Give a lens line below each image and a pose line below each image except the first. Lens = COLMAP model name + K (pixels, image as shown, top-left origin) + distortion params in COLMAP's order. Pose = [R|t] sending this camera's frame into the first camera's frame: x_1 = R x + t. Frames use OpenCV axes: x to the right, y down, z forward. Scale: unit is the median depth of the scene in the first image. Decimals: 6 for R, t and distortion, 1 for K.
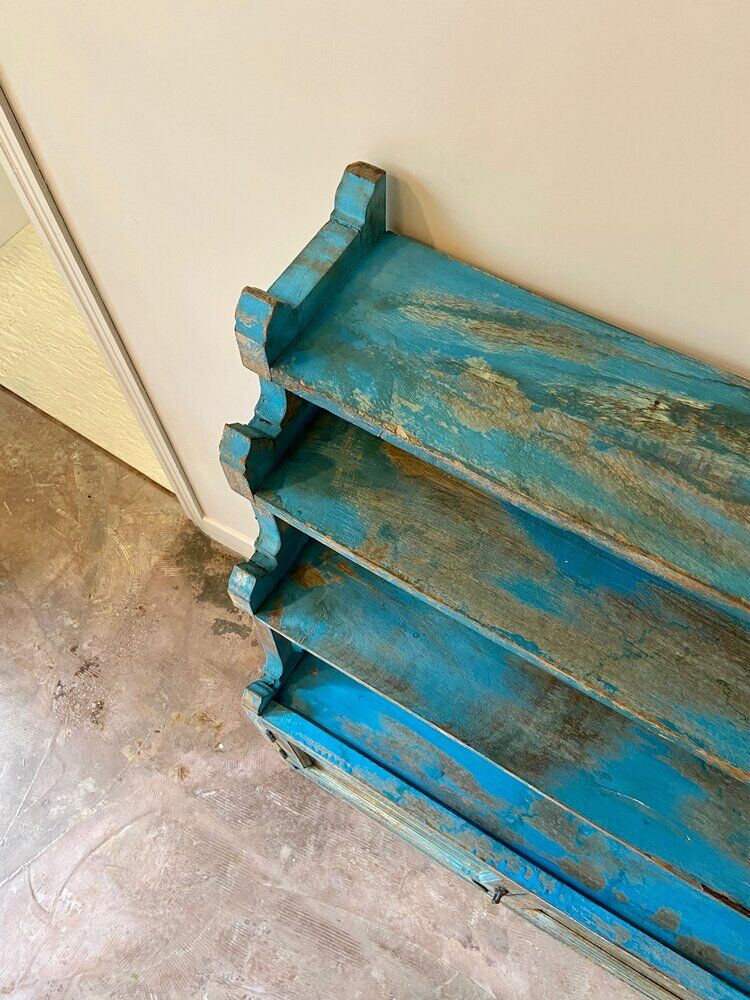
lens RADIAL K [[753.9, 0, 370.4], [0, 753.9, 500.2], [0, 0, 1]] dist [0.115498, -0.147017]
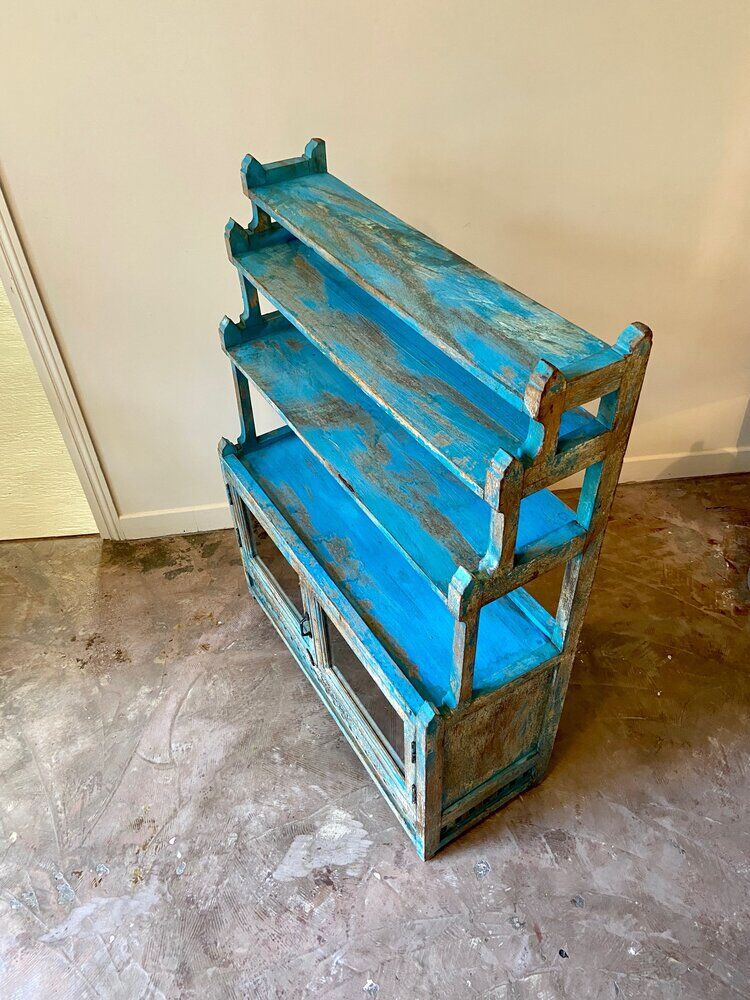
lens RADIAL K [[753.9, 0, 376.3], [0, 753.9, 493.9], [0, 0, 1]] dist [0.115498, -0.147017]
pose [[0.791352, -0.413305, 0.450491, -0.535102], [0.548160, 0.805961, -0.223490, 0.646431], [-0.270708, 0.423800, 0.864355, -0.389183]]
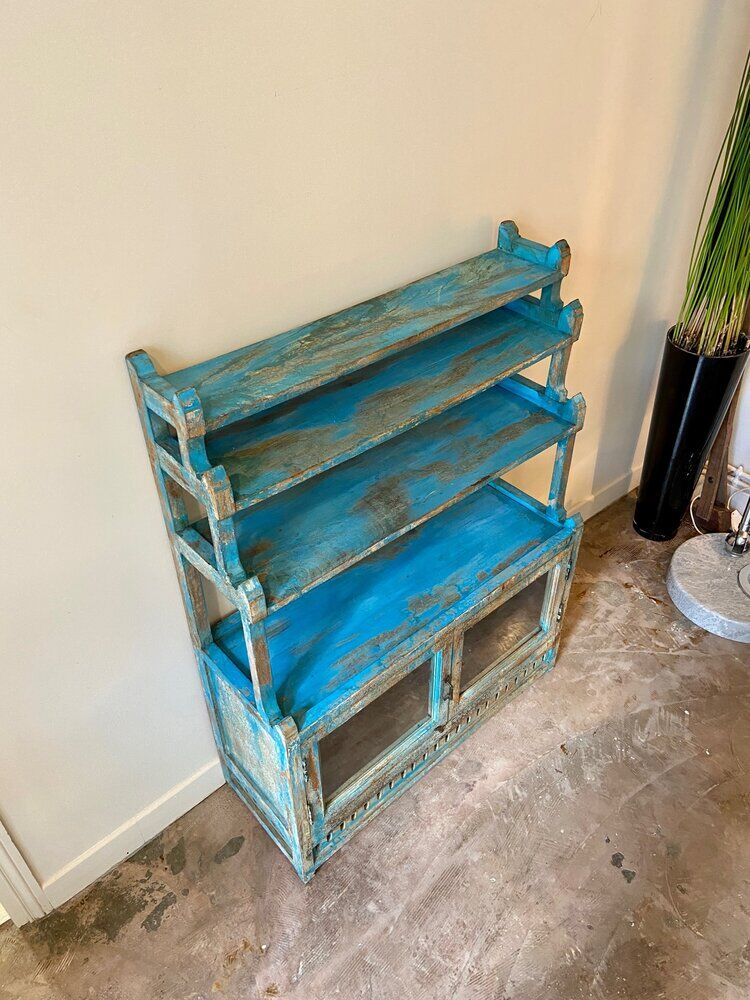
lens RADIAL K [[753.9, 0, 383.5], [0, 753.9, 496.9], [0, 0, 1]] dist [0.115498, -0.147017]
pose [[0.297022, -0.579819, 0.758675, -0.635939], [0.847319, 0.526376, 0.070557, 0.070350], [-0.440259, 0.621883, 0.647637, -0.137420]]
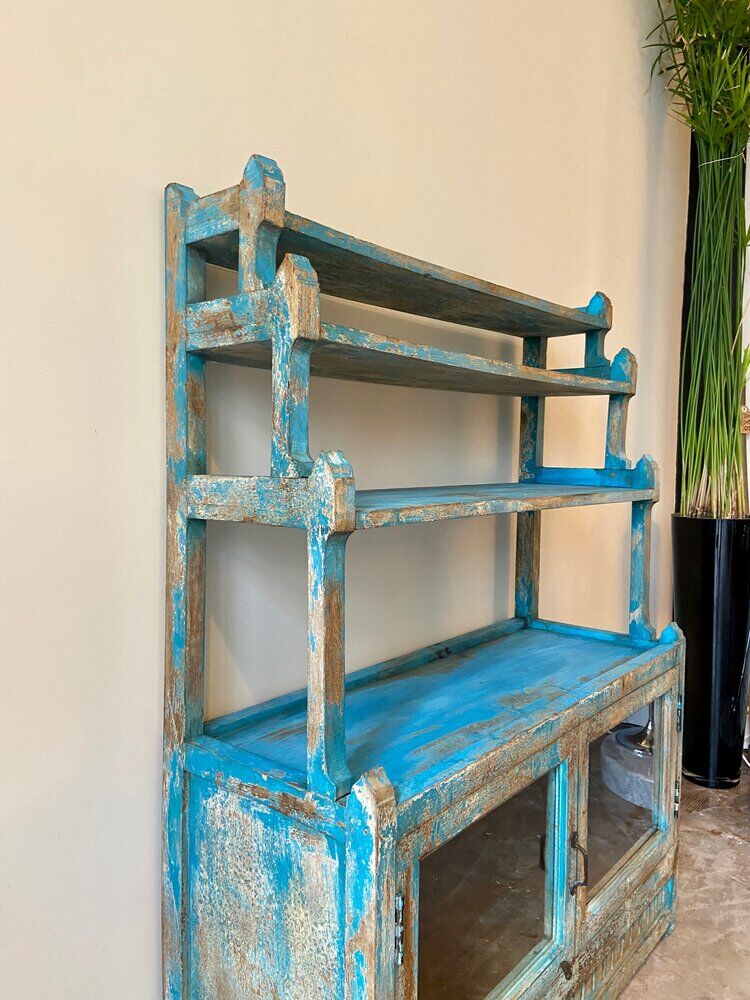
lens RADIAL K [[753.9, 0, 378.6], [0, 753.9, 499.1], [0, 0, 1]] dist [0.115498, -0.147017]
pose [[0.143078, -0.033547, 0.989143, -0.607150], [0.871411, 0.478099, -0.109834, 0.153436], [-0.469224, 0.877665, 0.097639, 0.500962]]
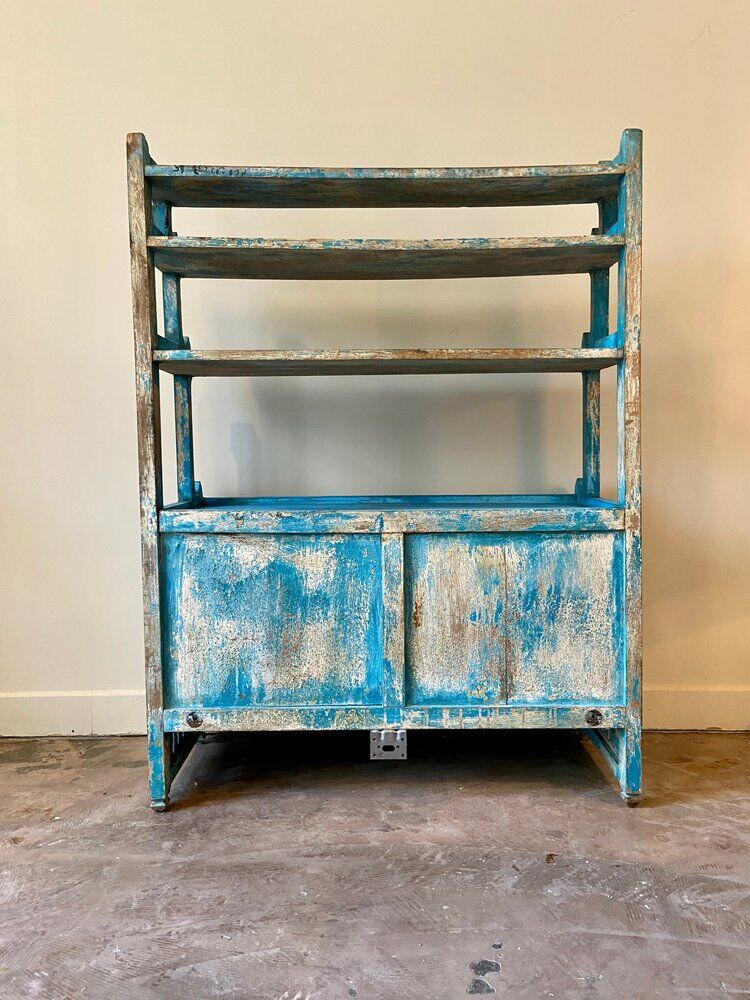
lens RADIAL K [[753.9, 0, 379.6], [0, 753.9, 488.9], [0, 0, 1]] dist [0.115498, -0.147017]
pose [[0.859905, -0.007983, 0.510391, -0.352445], [0.443914, 0.505309, -0.740002, 1.026040], [-0.251997, 0.862902, 0.438061, 0.215704]]
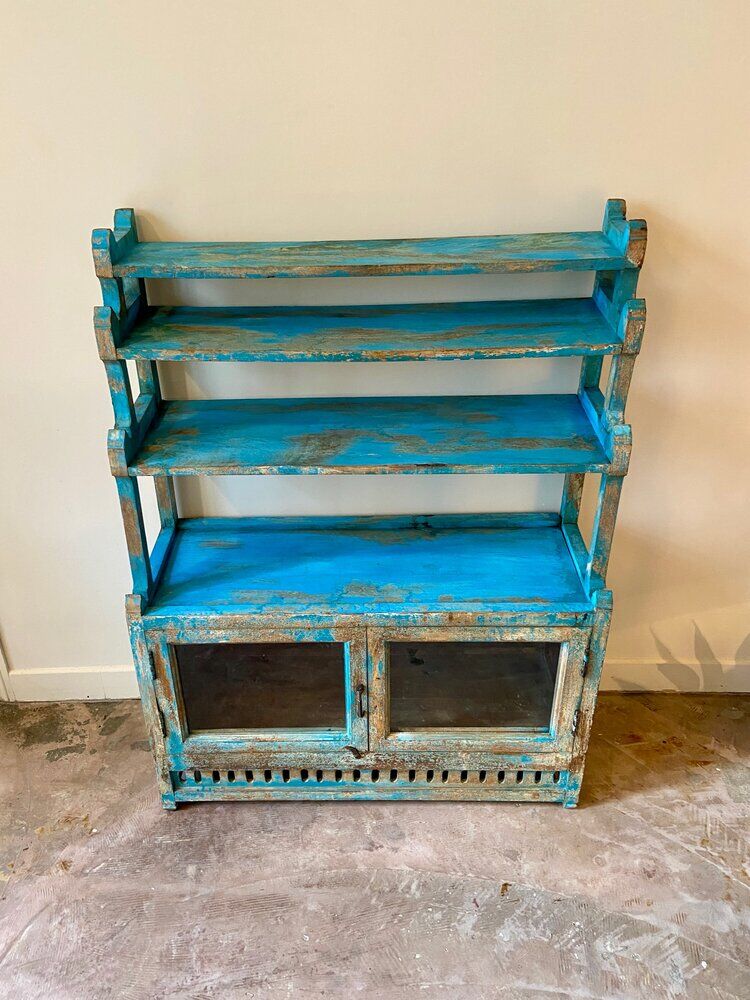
lens RADIAL K [[809.8, 0, 355.1], [0, 809.8, 487.5], [0, 0, 1]] dist [0.119806, -0.152619]
pose [[0.862688, -0.253971, 0.437341, -0.285662], [0.447463, 0.786301, -0.426037, 0.642775], [-0.235681, 0.563231, 0.791976, -0.255583]]
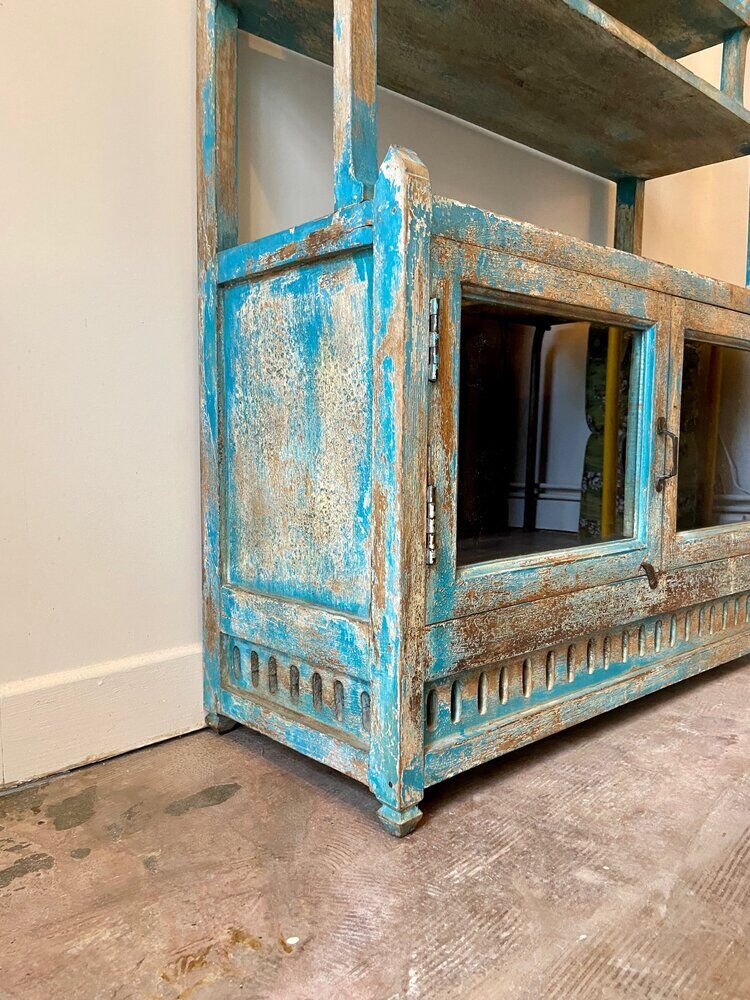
lens RADIAL K [[753.9, 0, 373.6], [0, 753.9, 504.1], [0, 0, 1]] dist [0.115498, -0.147017]
pose [[0.291926, -0.053491, 0.954944, -0.543876], [0.843126, 0.485792, -0.230532, 0.365752], [-0.451573, 0.872436, 0.186915, 0.814649]]
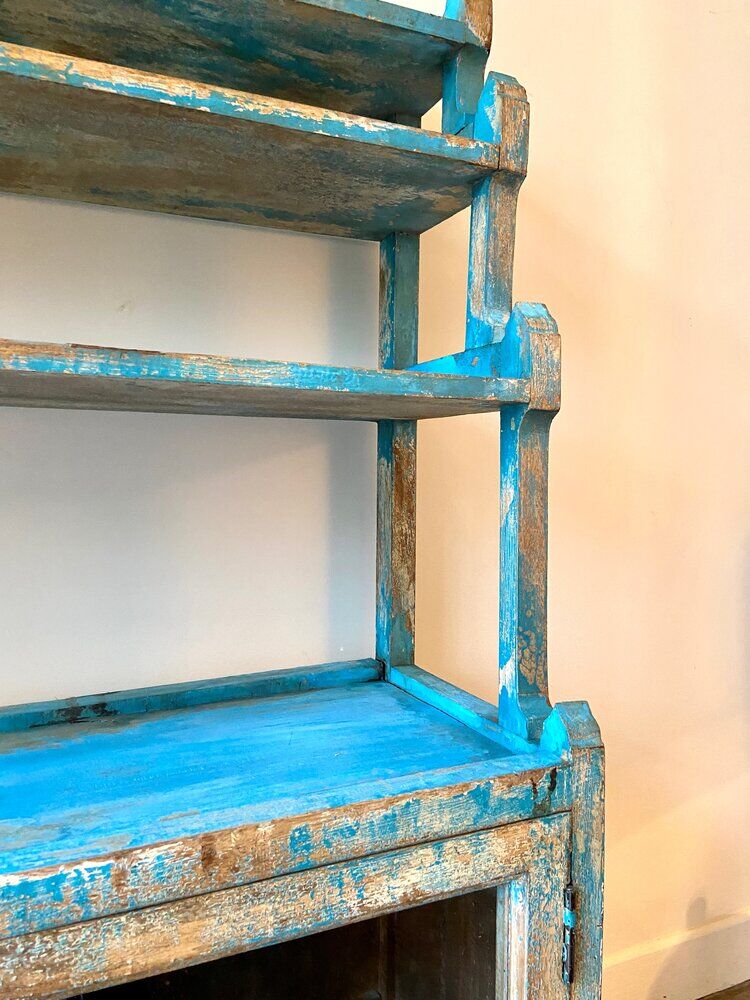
lens RADIAL K [[753.9, 0, 368.0], [0, 753.9, 498.2], [0, 0, 1]] dist [0.115498, -0.147017]
pose [[0.555691, 0.002388, 0.831386, 0.015543], [0.729775, 0.477665, -0.489147, 0.512057], [-0.398292, 0.878539, 0.263691, 0.403868]]
